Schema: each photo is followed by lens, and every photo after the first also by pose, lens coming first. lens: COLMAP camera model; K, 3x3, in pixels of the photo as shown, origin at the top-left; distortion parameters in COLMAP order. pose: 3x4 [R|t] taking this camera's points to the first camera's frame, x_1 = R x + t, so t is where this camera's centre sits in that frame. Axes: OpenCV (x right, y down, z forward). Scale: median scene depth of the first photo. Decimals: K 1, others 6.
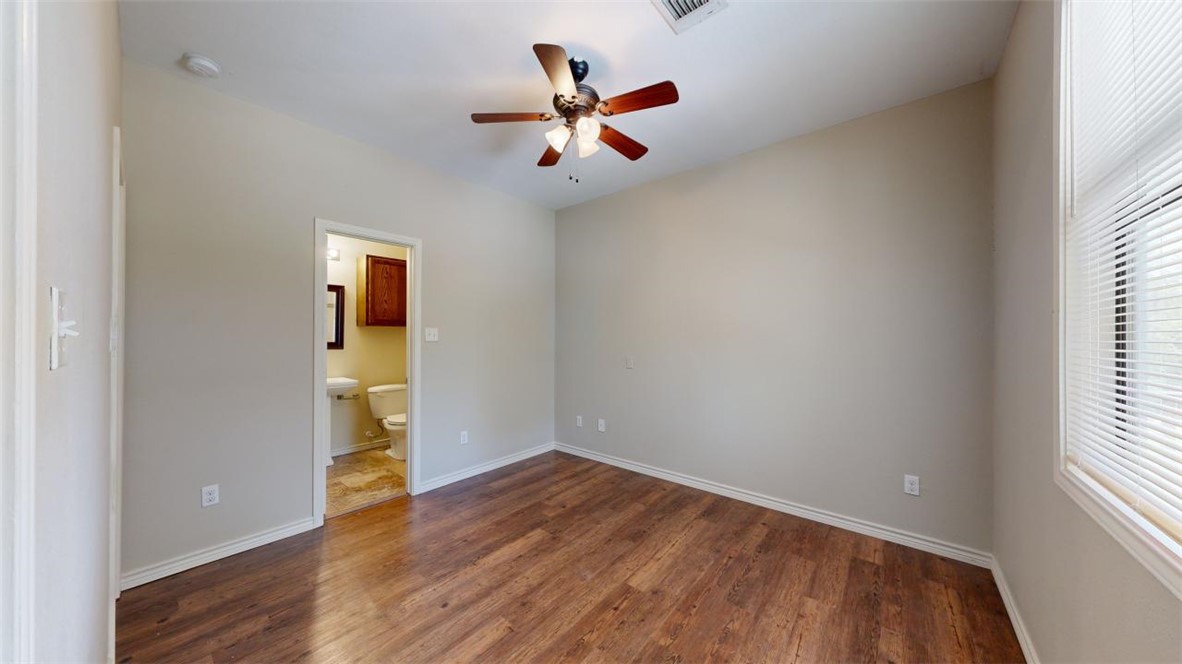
lens RADIAL K [[372.6, 0, 591.0], [0, 372.6, 332.0], [0, 0, 1]] dist [-0.000036, 0.000012]
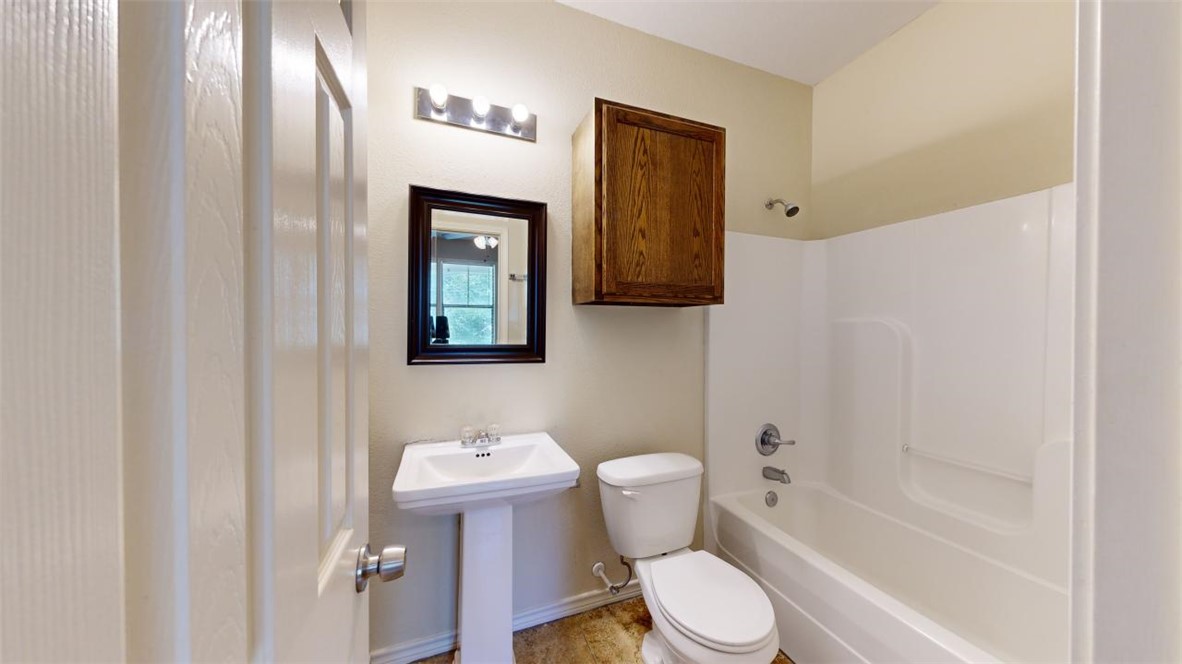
lens RADIAL K [[372.6, 0, 591.0], [0, 372.6, 332.0], [0, 0, 1]] dist [-0.000036, 0.000012]
pose [[0.865368, -0.002163, -0.501132, -0.425066], [0.003558, 0.999992, 0.001828, 0.011885], [0.501124, -0.003365, 0.865369, 0.683018]]
